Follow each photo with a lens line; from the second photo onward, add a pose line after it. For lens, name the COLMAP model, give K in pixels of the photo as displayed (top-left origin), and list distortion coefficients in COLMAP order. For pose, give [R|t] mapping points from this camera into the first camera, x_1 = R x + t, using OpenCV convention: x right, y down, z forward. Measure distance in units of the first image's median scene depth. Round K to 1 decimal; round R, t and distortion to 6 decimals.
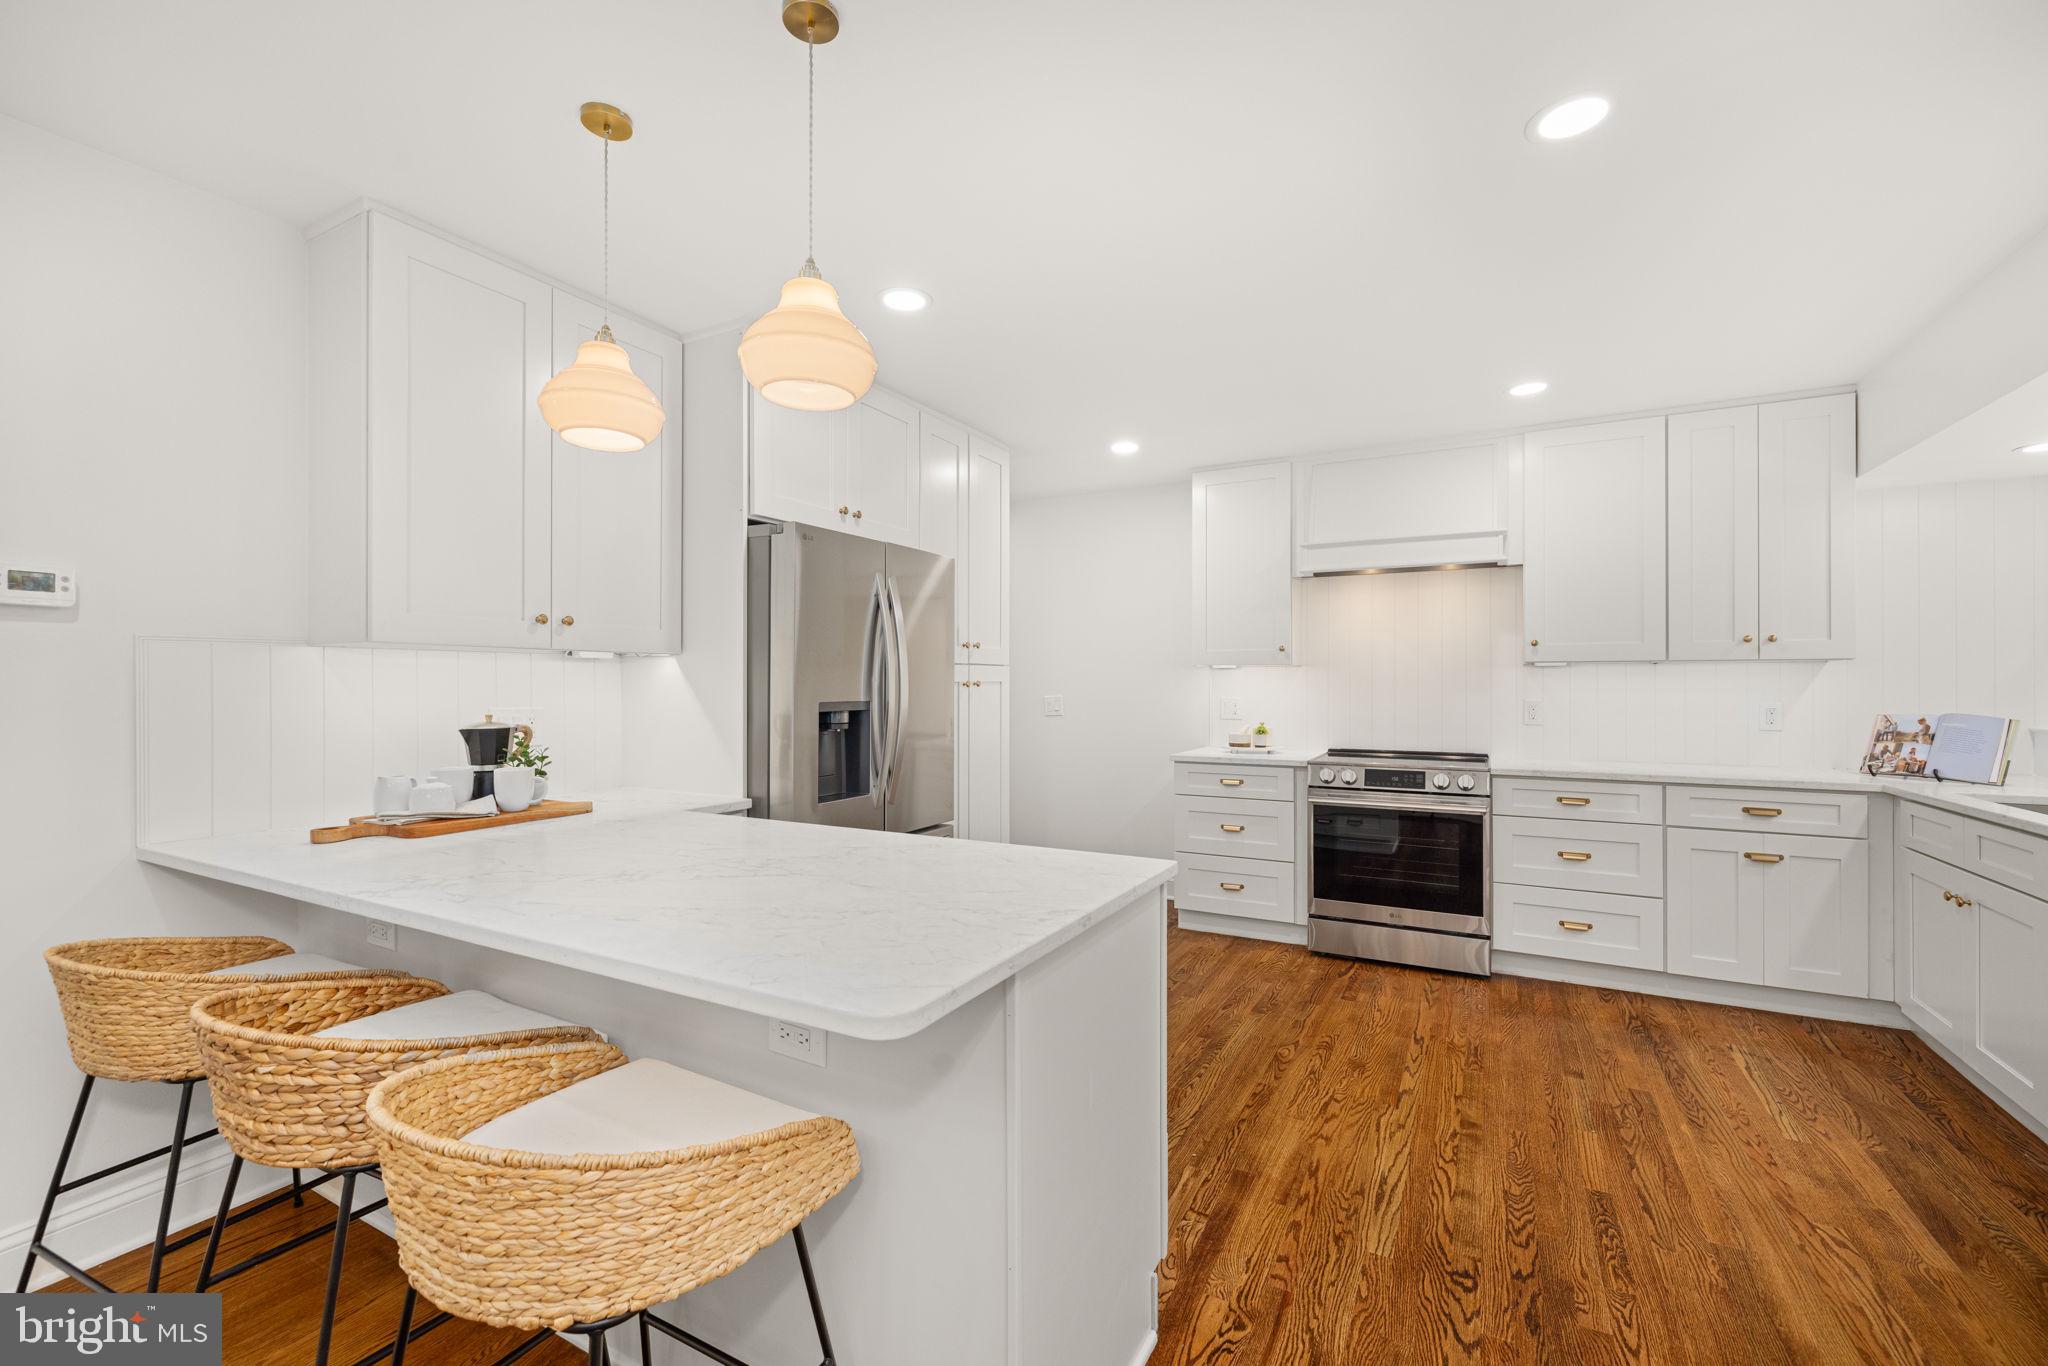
lens RADIAL K [[849.3, 0, 1030.5], [0, 849.3, 680.8], [0, 0, 1]] dist [-0.000351, 0.000110]
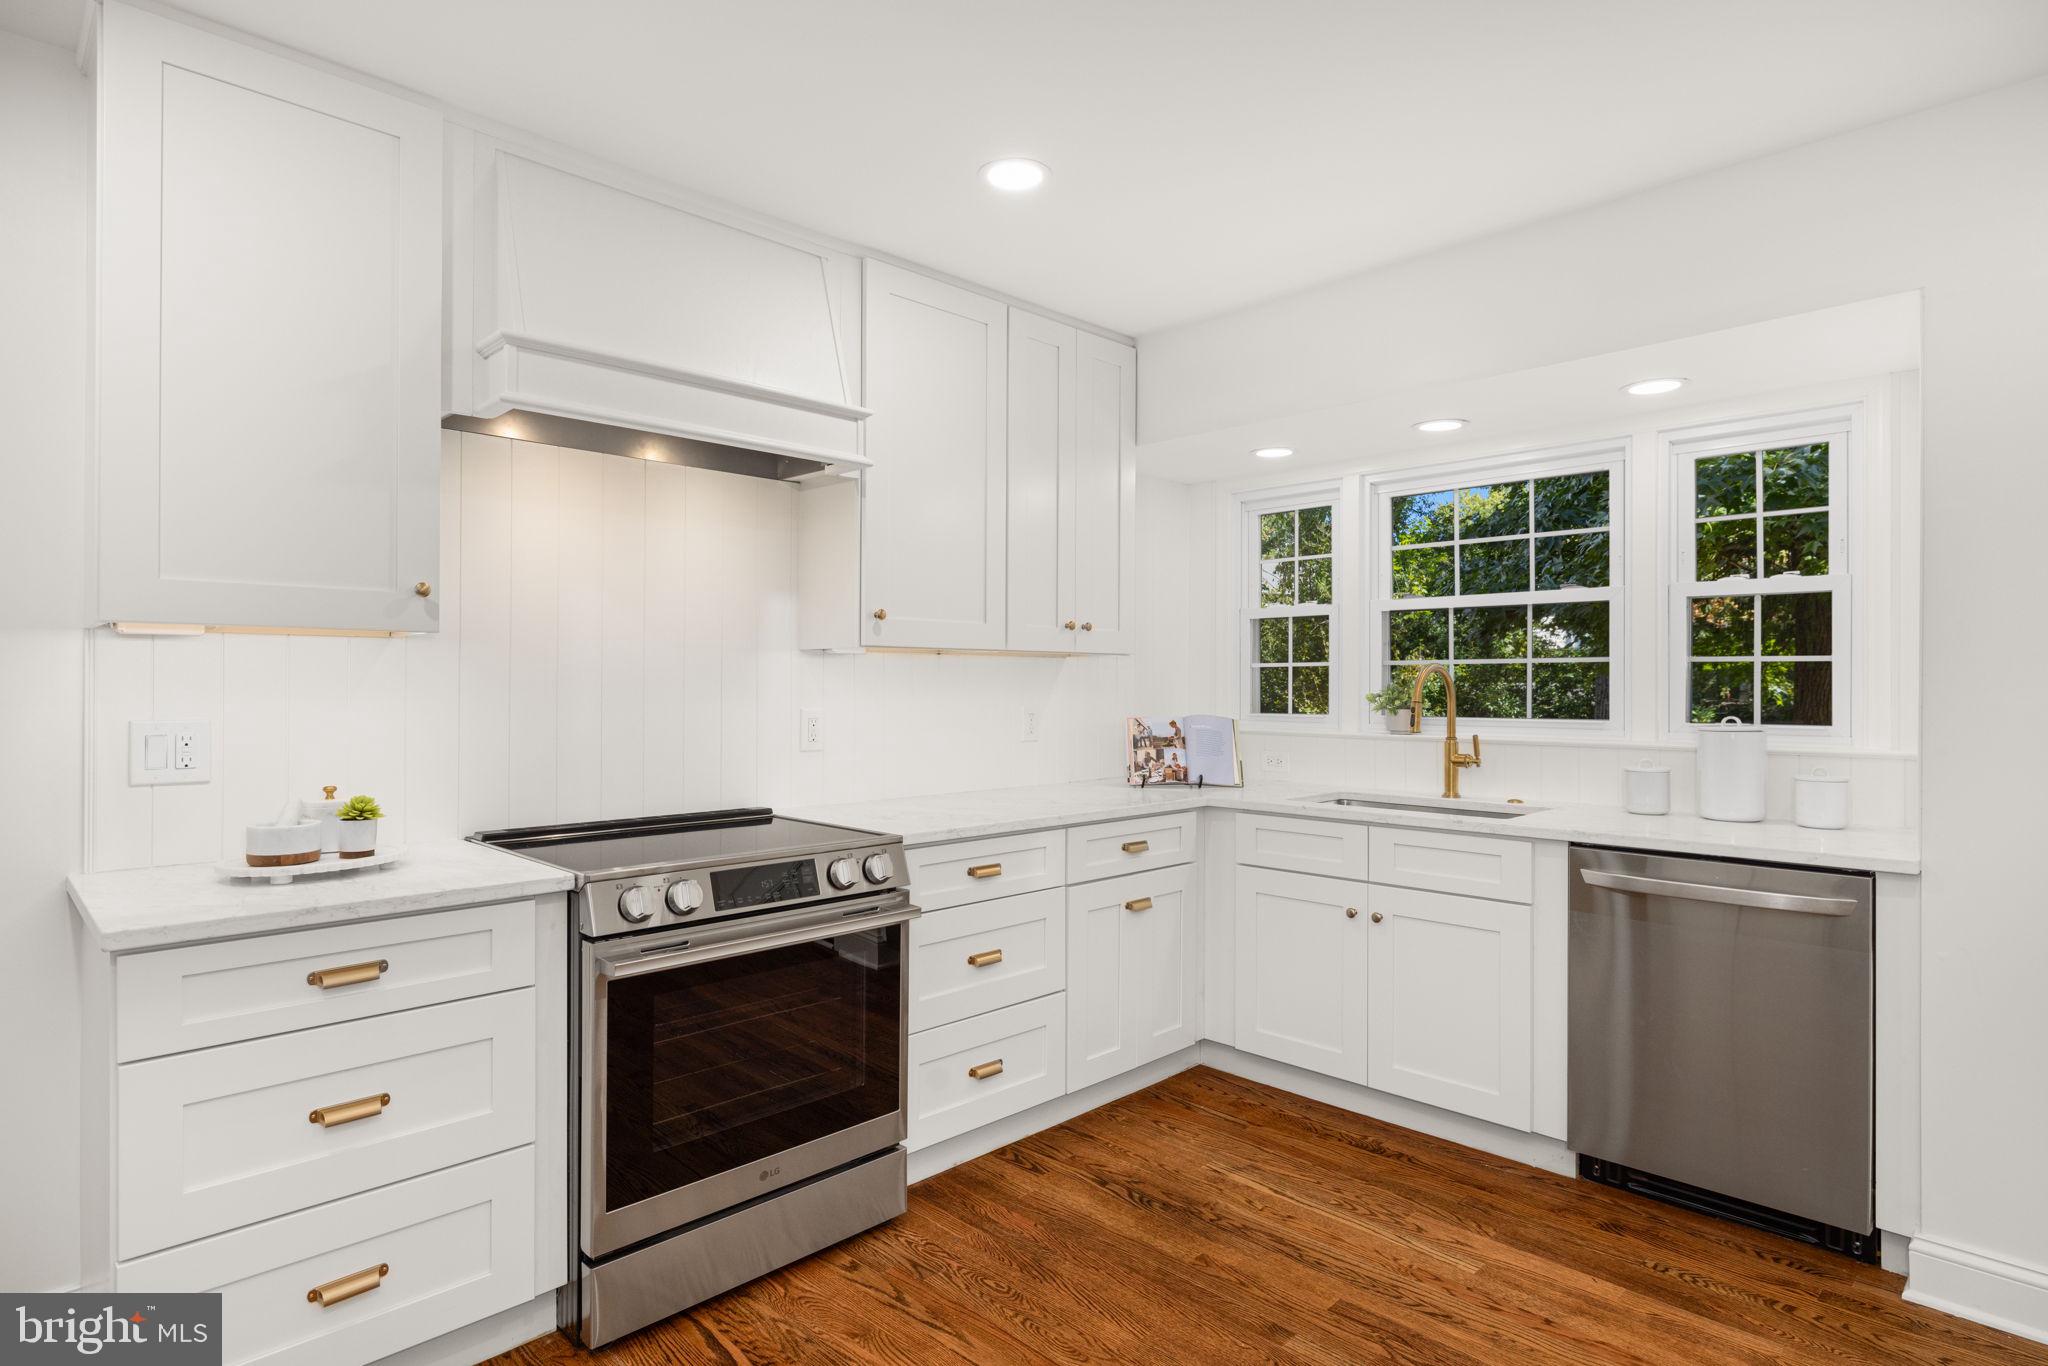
lens RADIAL K [[1084.8, 0, 1030.2], [0, 1084.8, 680.4], [0, 0, 1]] dist [-0.001924, -0.000638]
pose [[0.288359, 0.001713, 0.957521, -0.125771], [-0.005794, 0.999983, -0.000045, 0.001165], [-0.957505, -0.005535, 0.288364, 0.806551]]
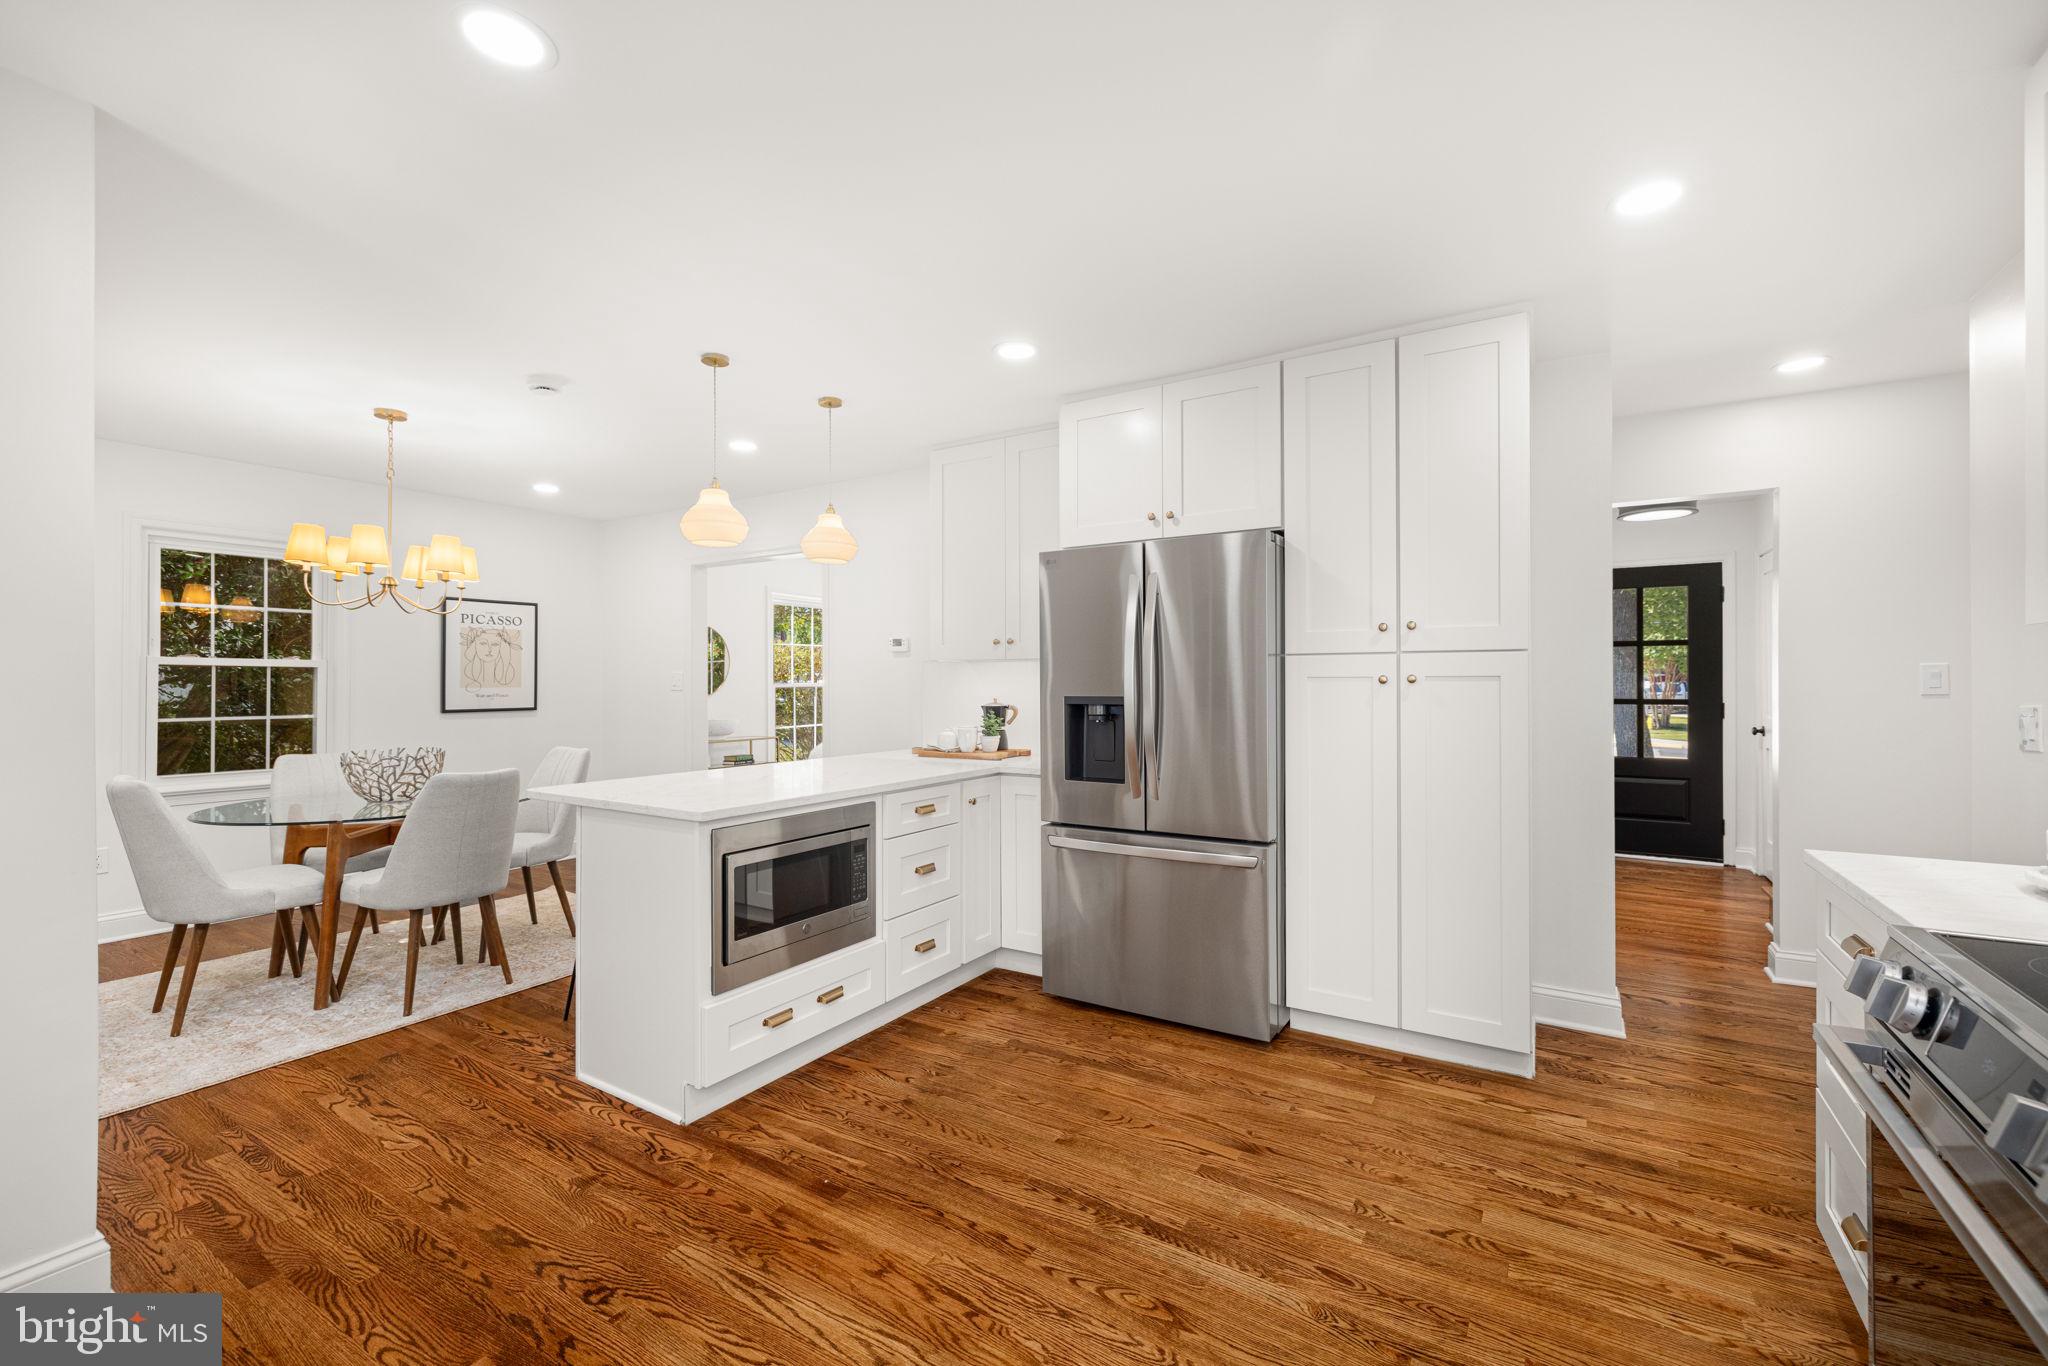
lens RADIAL K [[849.3, 0, 1030.5], [0, 849.3, 680.8], [0, 0, 1]] dist [-0.000351, 0.000110]
pose [[-0.061437, 0.001119, -0.998110, 0.810181], [0.007082, 0.999975, 0.000686, 0.002346], [0.998086, -0.007026, -0.061444, 0.870362]]
